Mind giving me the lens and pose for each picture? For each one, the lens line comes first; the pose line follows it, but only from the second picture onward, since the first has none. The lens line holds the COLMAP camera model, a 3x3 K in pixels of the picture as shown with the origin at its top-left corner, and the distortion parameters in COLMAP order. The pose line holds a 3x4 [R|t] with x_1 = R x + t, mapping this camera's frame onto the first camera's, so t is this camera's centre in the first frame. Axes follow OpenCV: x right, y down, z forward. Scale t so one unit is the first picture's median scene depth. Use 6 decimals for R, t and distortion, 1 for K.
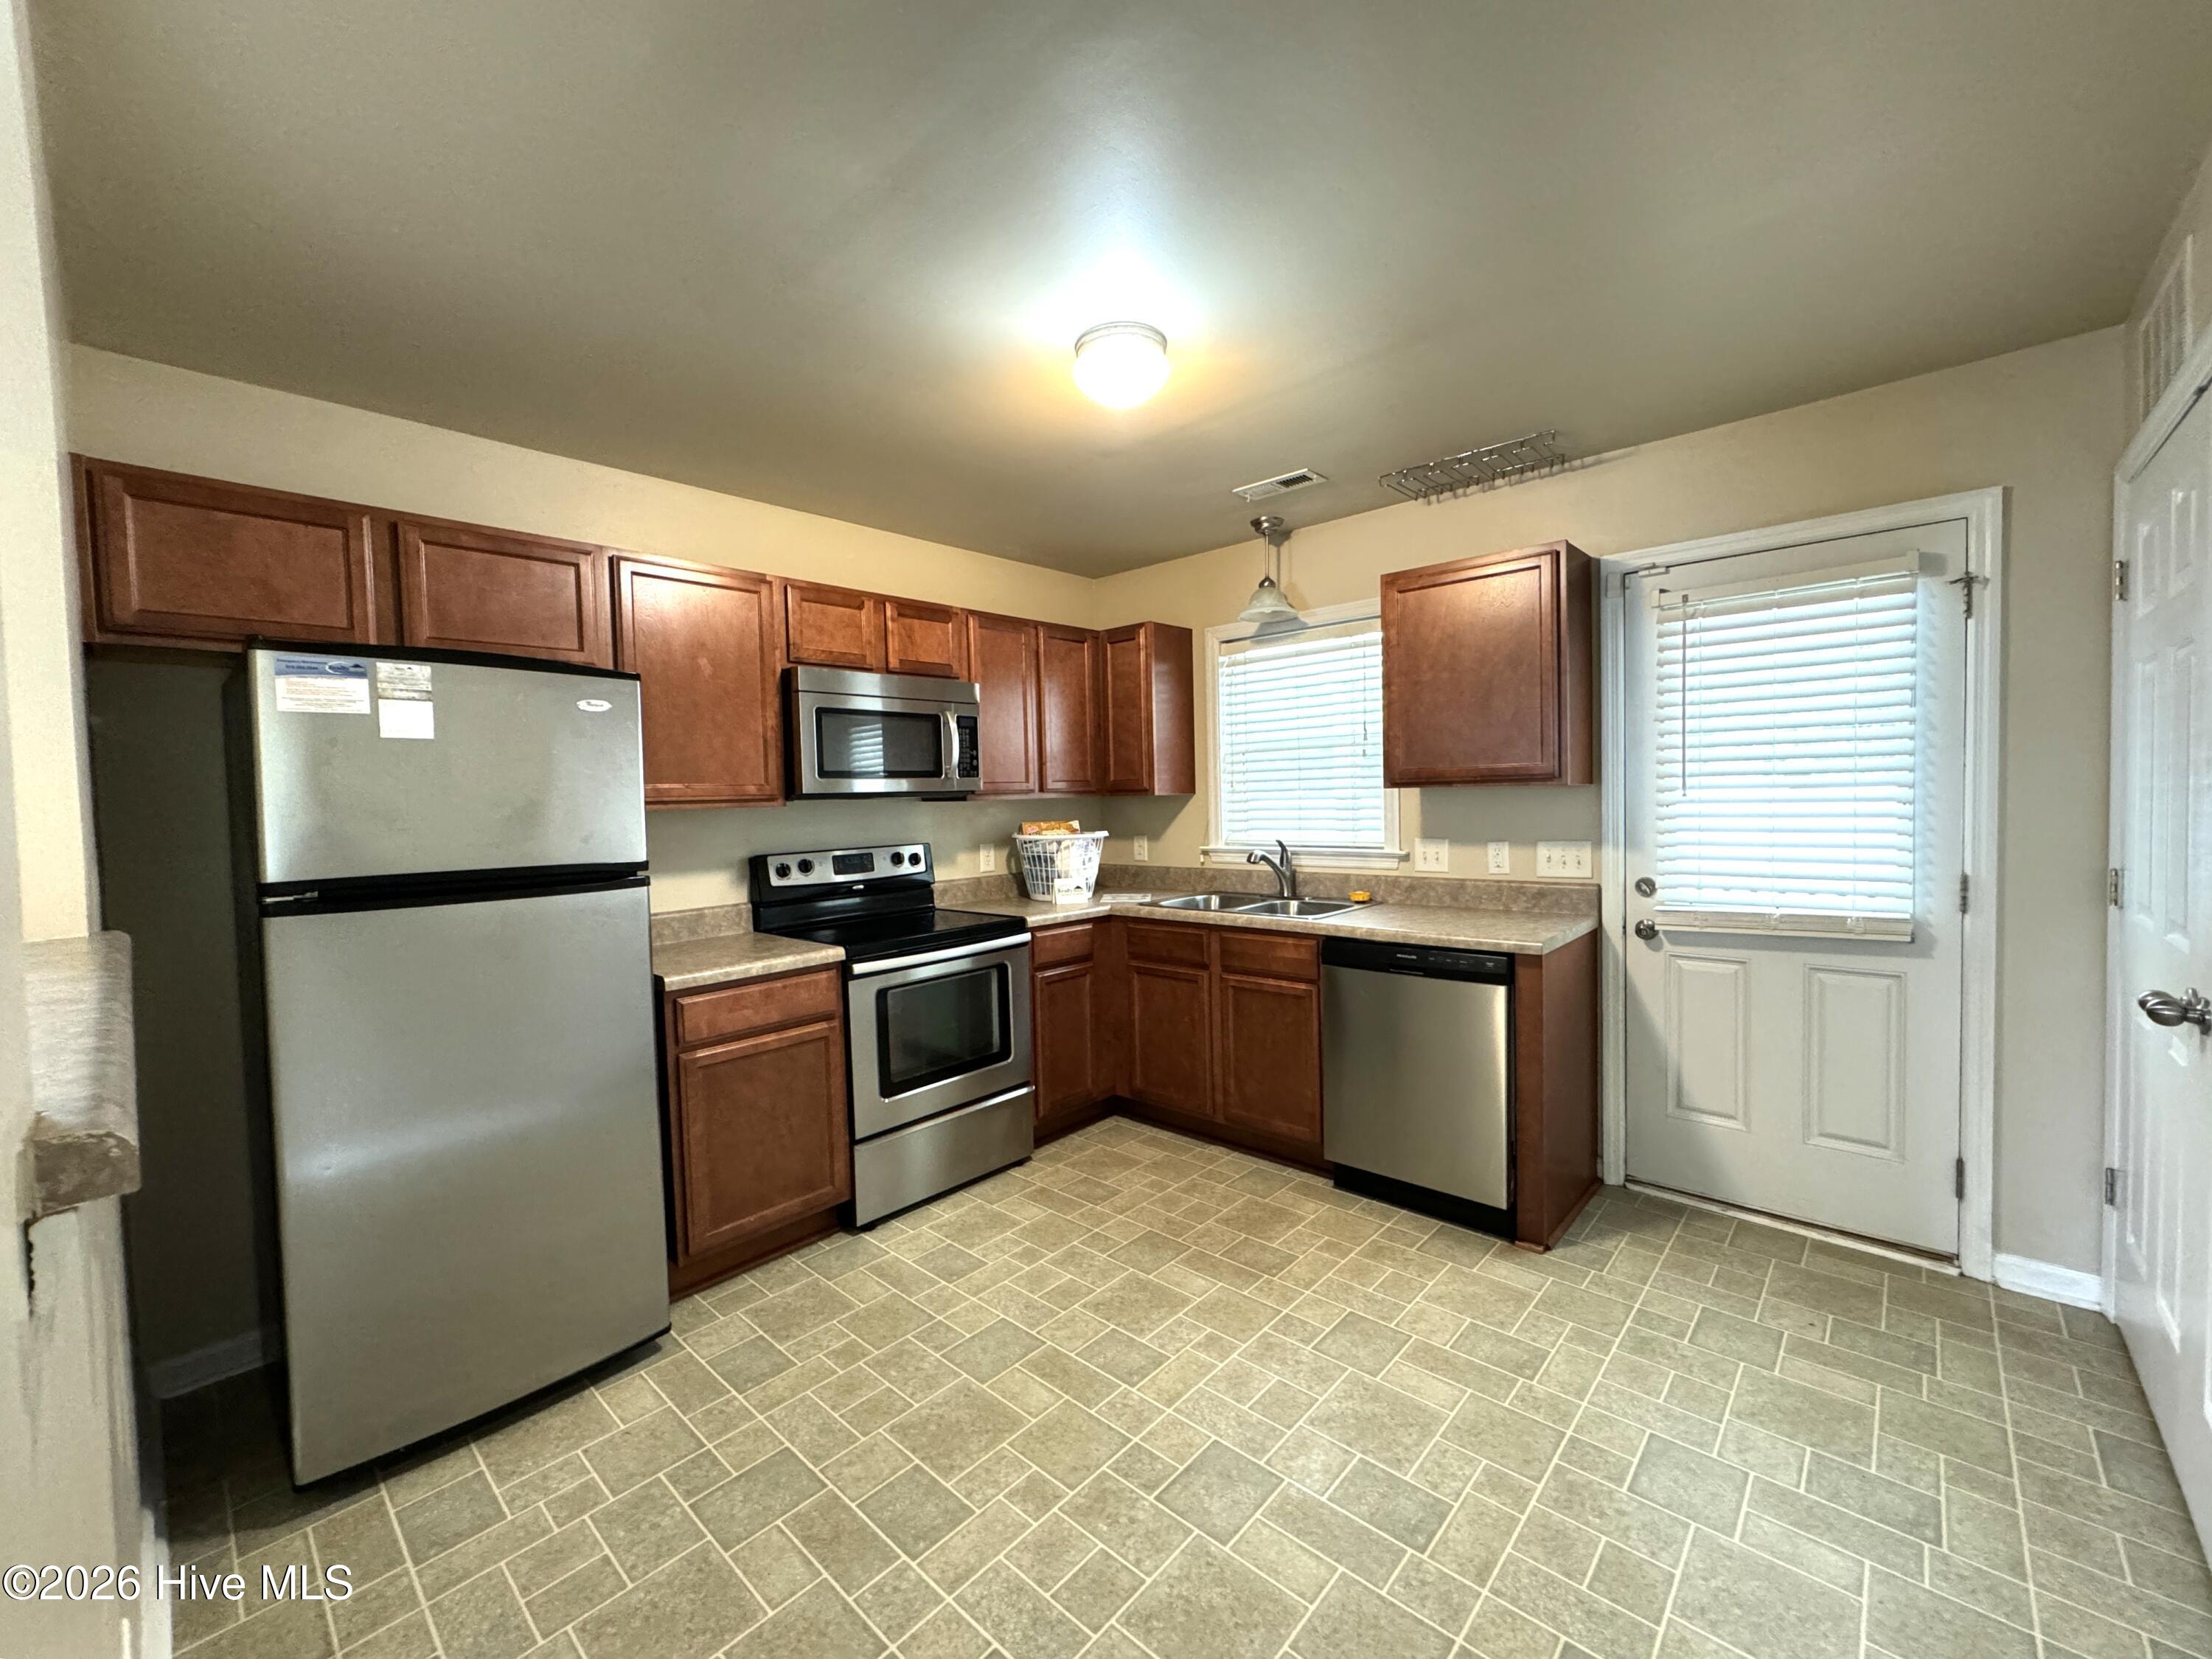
lens RADIAL K [[899.3, 0, 1104.8], [0, 899.3, 823.9], [0, 0, 1]] dist [-0.001256, -0.000166]
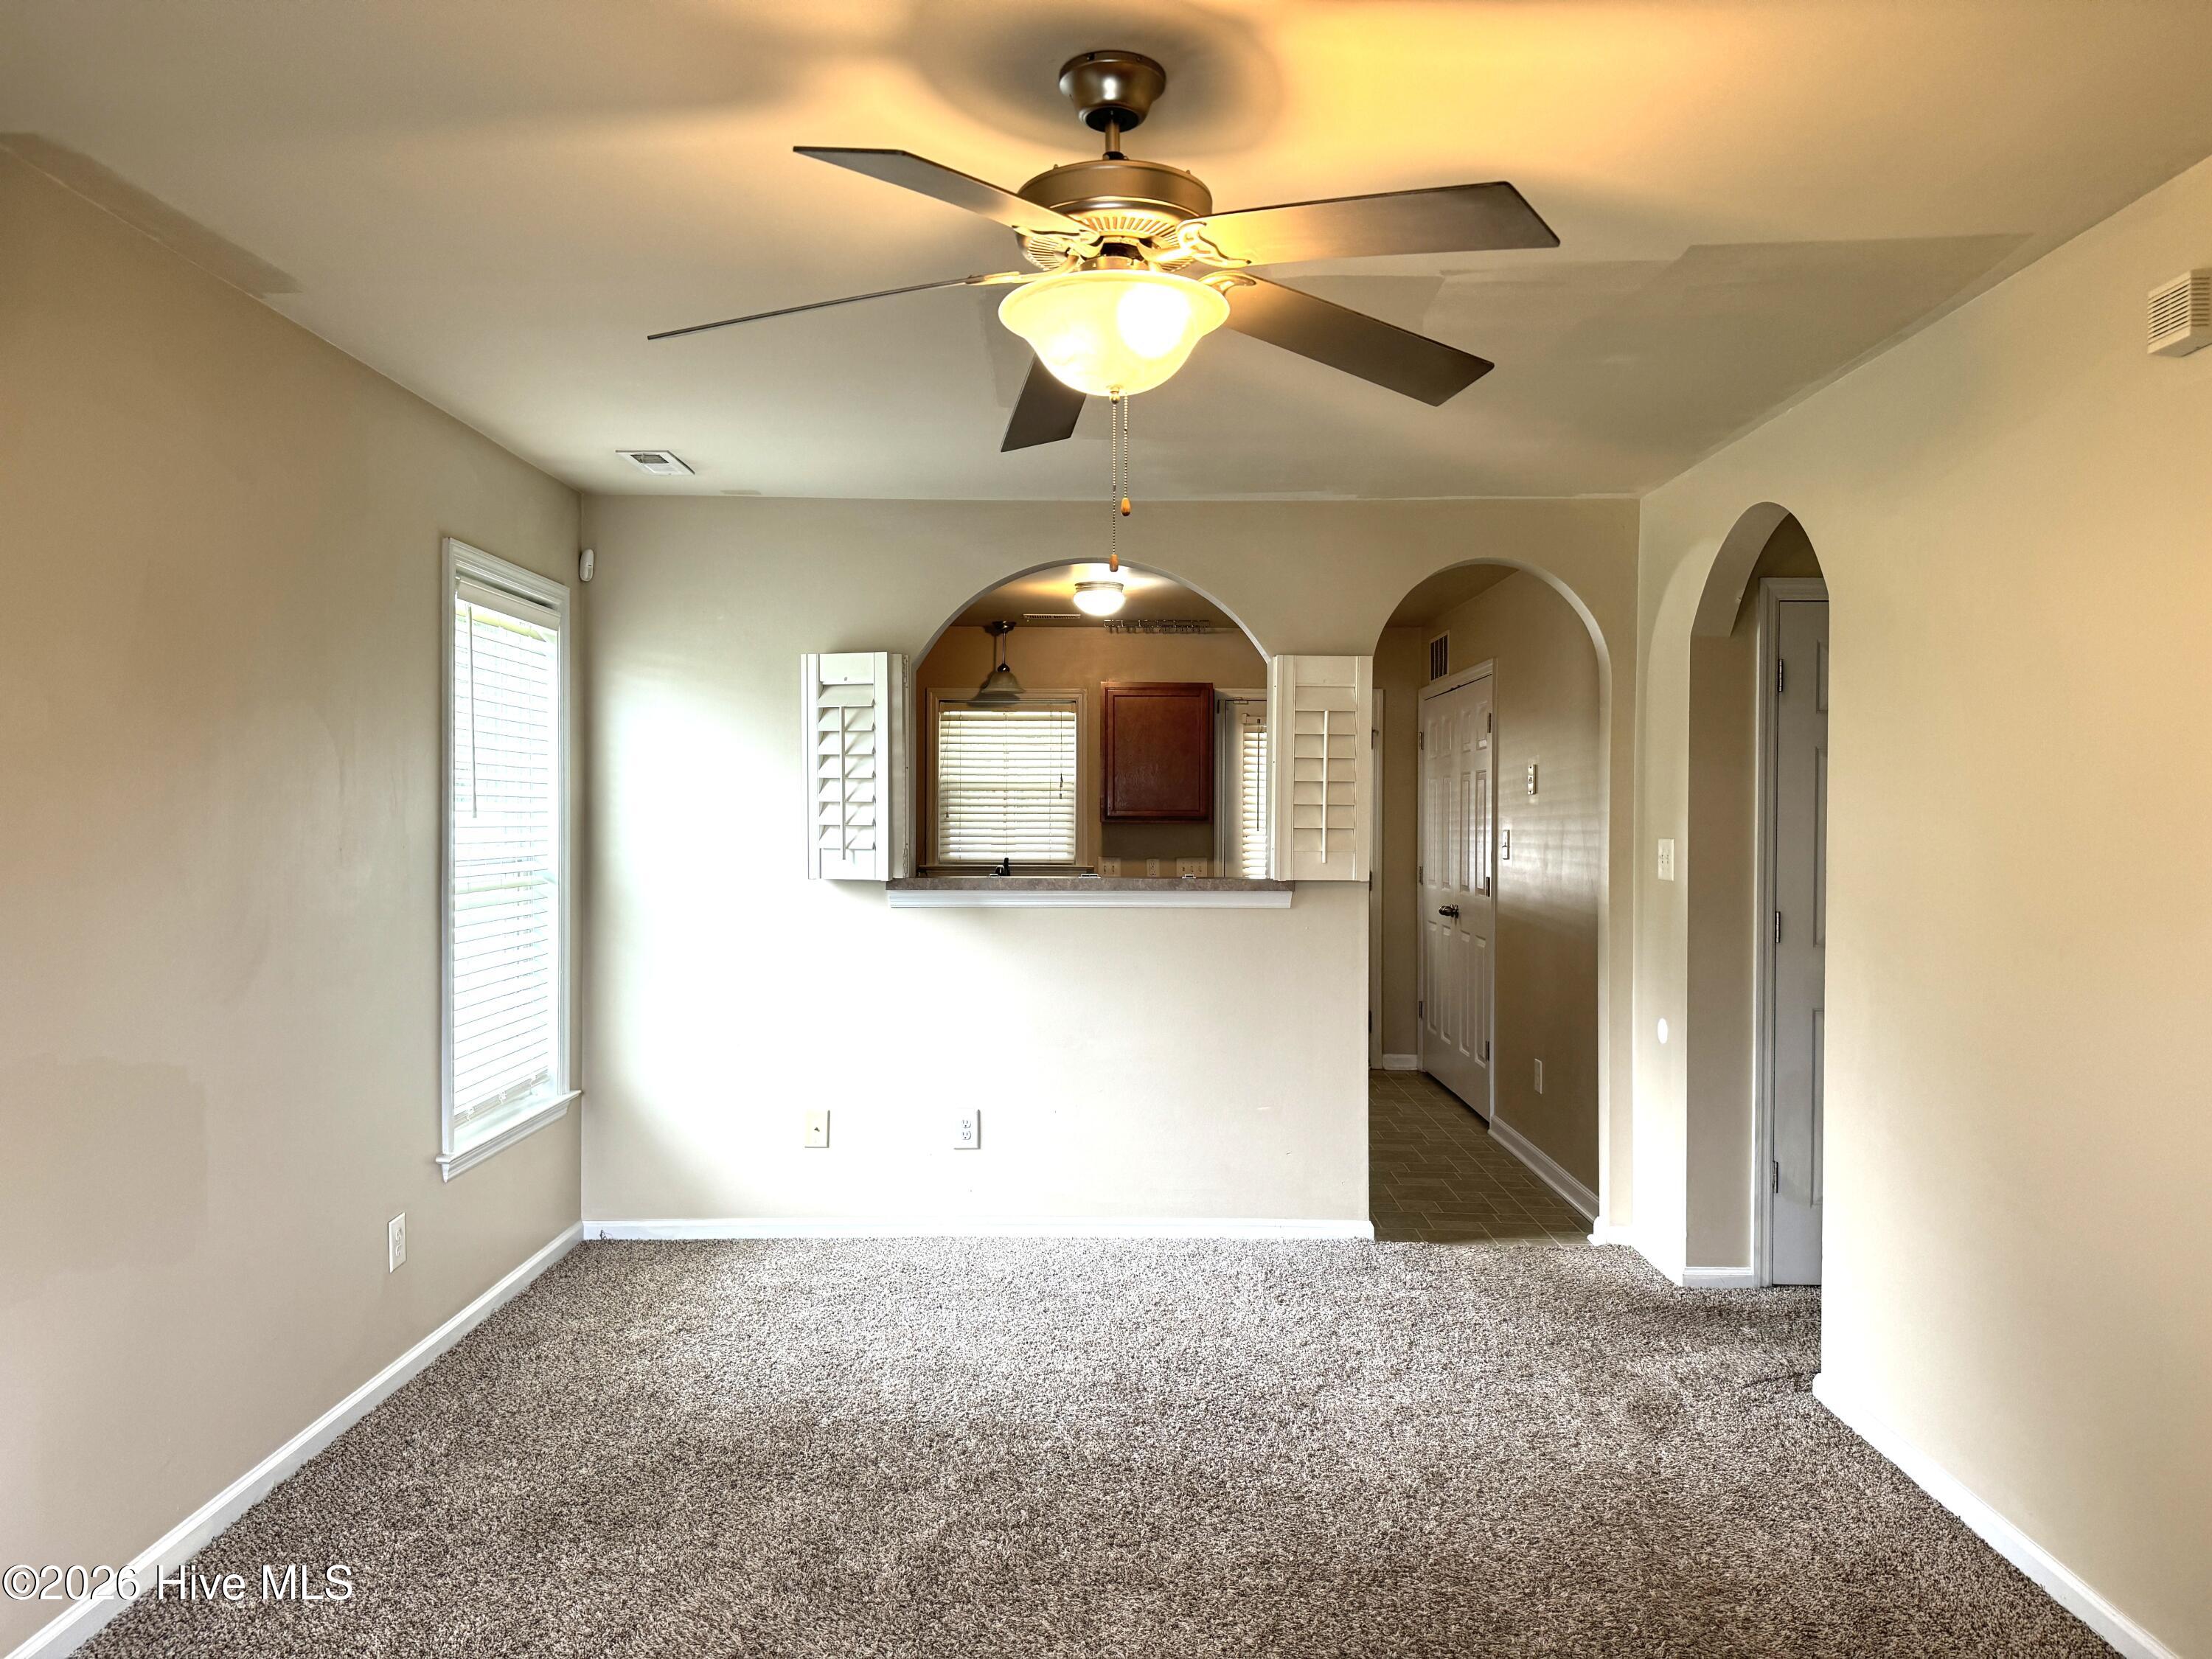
lens RADIAL K [[1529.3, 0, 1107.9], [0, 1529.3, 829.2], [0, 0, 1]] dist [0.057525, -0.072781]
pose [[0.740352, 0.023334, 0.671814, -1.366655], [0.000420, 0.999381, -0.035174, 0.061466], [-0.672219, 0.026323, 0.739884, -0.884138]]
